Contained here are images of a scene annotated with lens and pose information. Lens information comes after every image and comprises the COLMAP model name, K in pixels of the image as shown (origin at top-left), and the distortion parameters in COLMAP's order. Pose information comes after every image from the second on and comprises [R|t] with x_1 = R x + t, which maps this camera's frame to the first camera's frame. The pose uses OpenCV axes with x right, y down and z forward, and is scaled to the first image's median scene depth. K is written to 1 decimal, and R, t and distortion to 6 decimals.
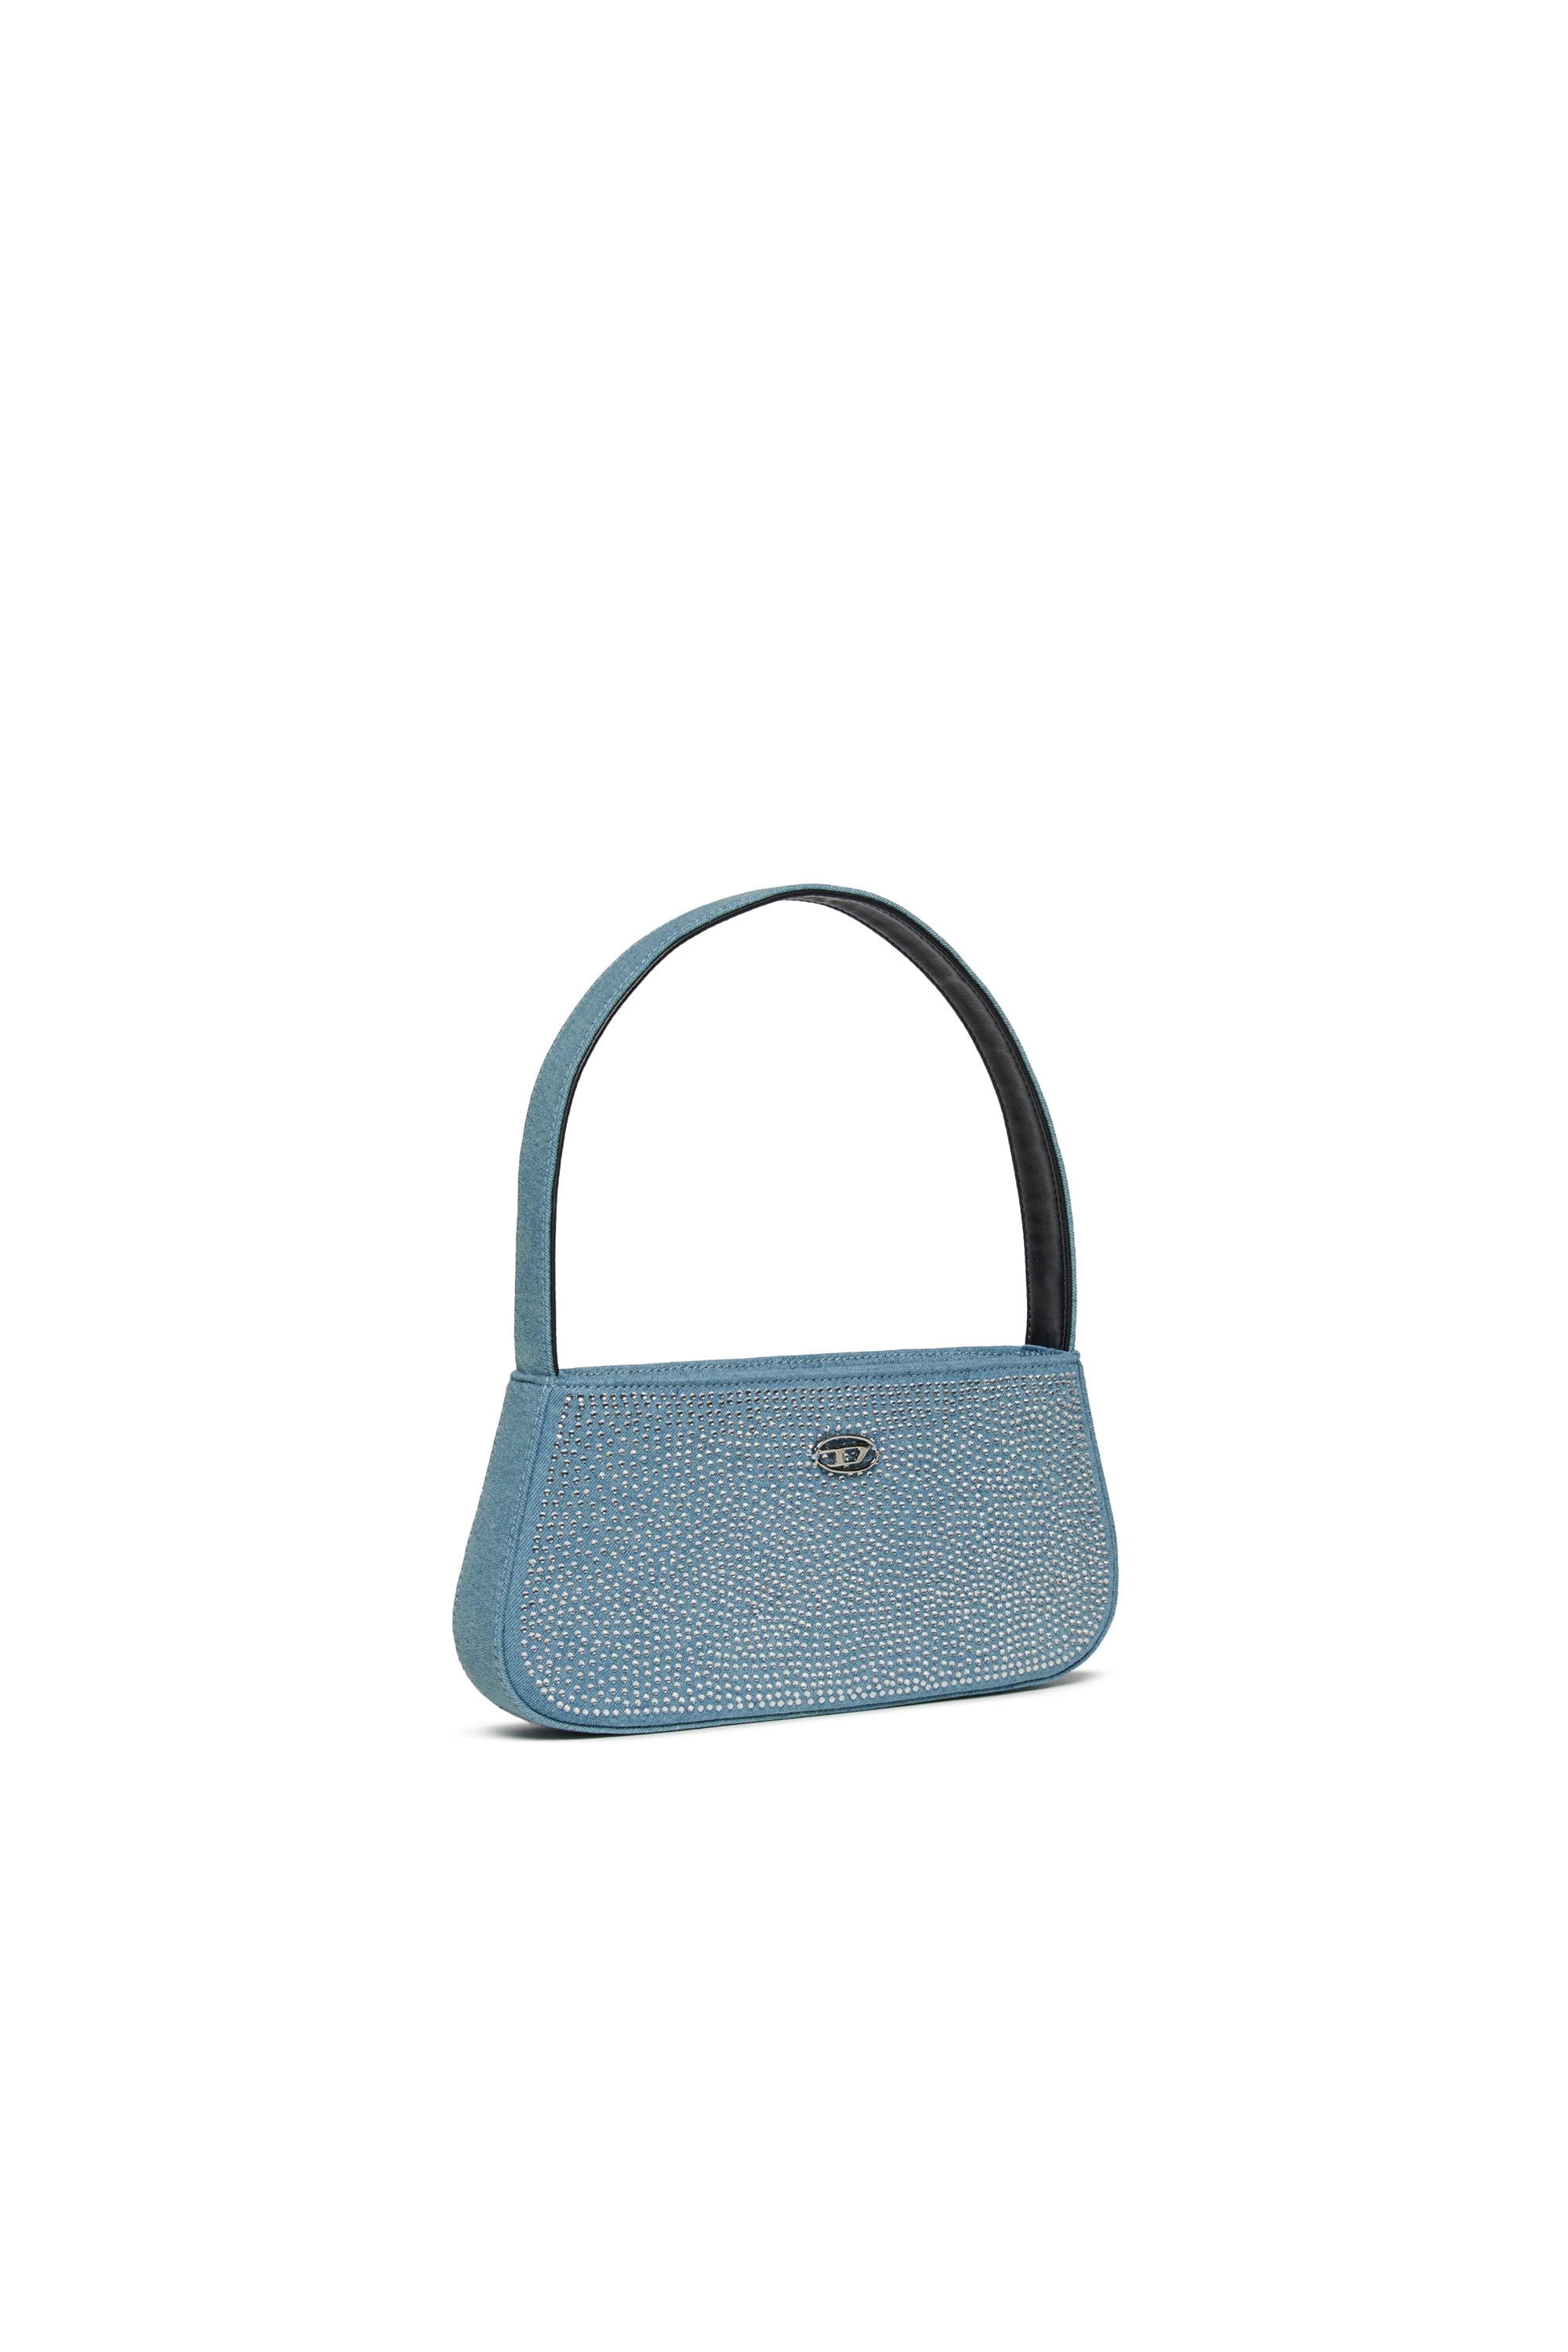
lens RADIAL K [[3039.7, 0, 790.0], [0, 3039.7, 1170.8], [0, 0, 1]] dist [0.108672, 0.000000]
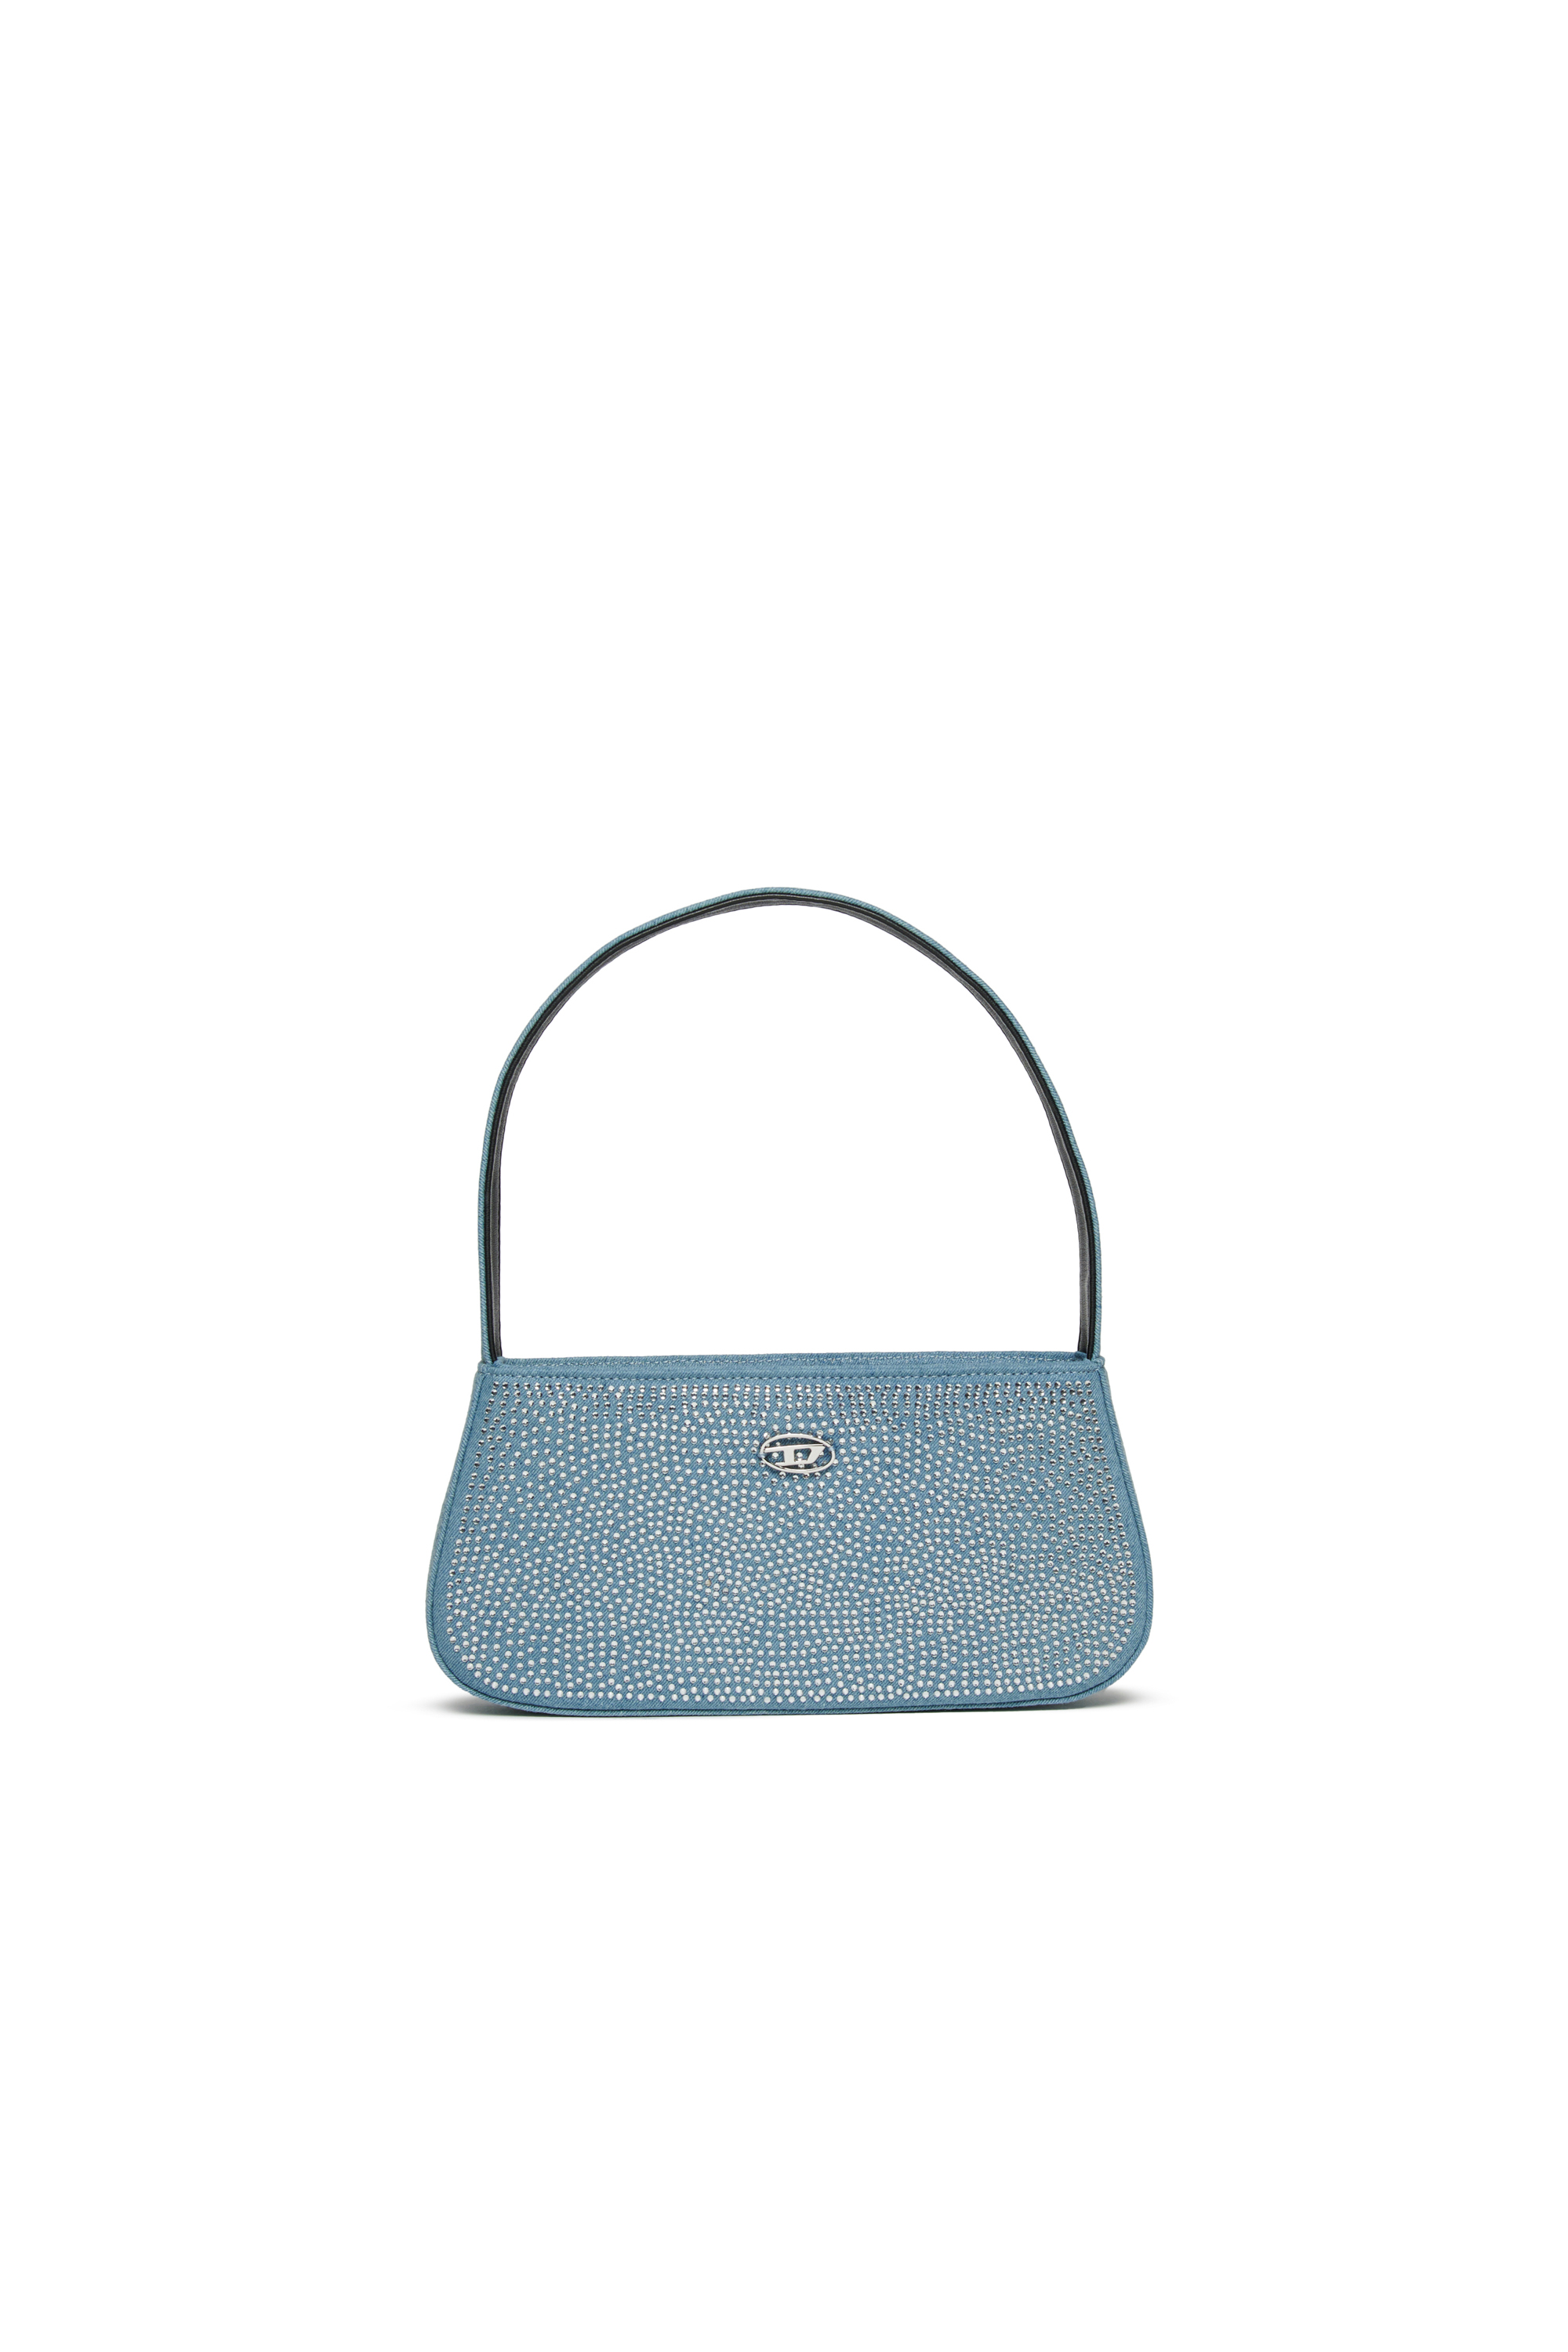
lens RADIAL K [[3039.7, 0, 783.1], [0, 3039.7, 1170.2], [0, 0, 1]] dist [0.108672, 0.000000]
pose [[0.901975, 0.010577, -0.431659, 0.446822], [-0.005730, 0.999905, 0.012528, -0.012190], [0.431751, -0.008827, 0.901950, 0.104333]]
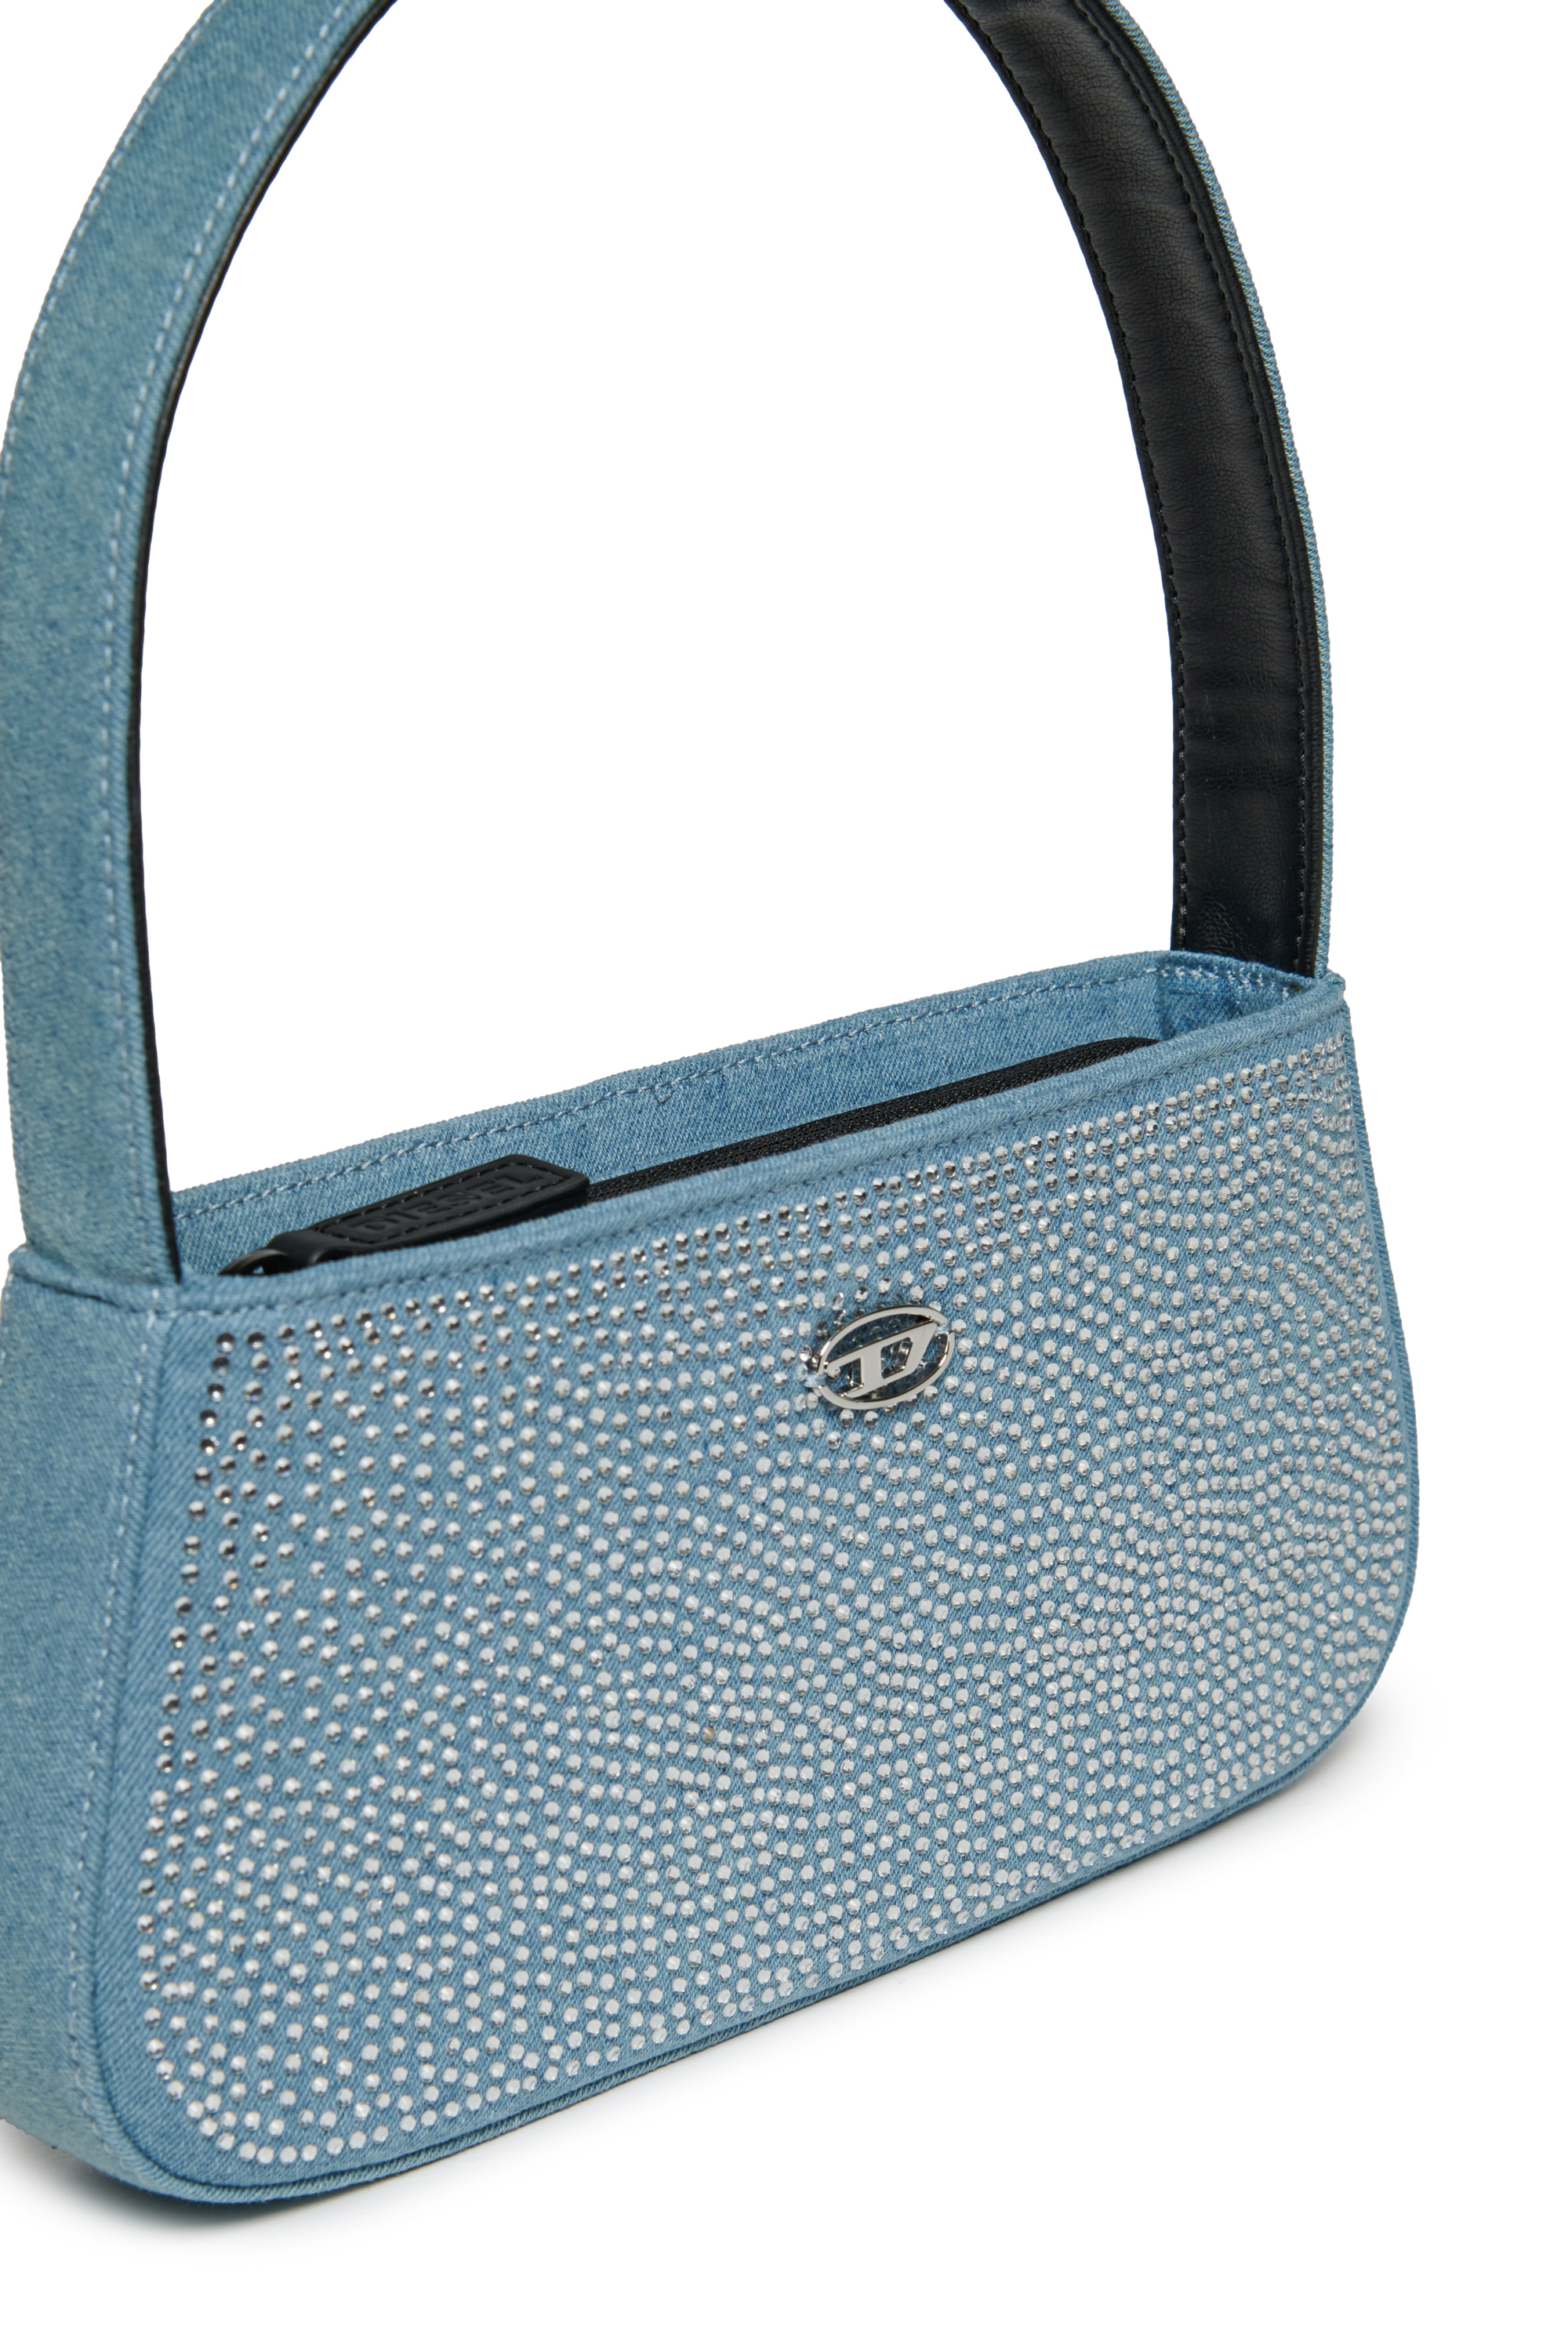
lens RADIAL K [[5534.4, 0, 780.5], [0, 5534.4, 1184.4], [0, 0, 1]] dist [0.270550, 0.000000]
pose [[0.968524, -0.090500, 0.231887, -0.153703], [0.035564, 0.972319, 0.230934, -0.088667], [-0.246367, -0.215418, 0.944933, 0.360334]]
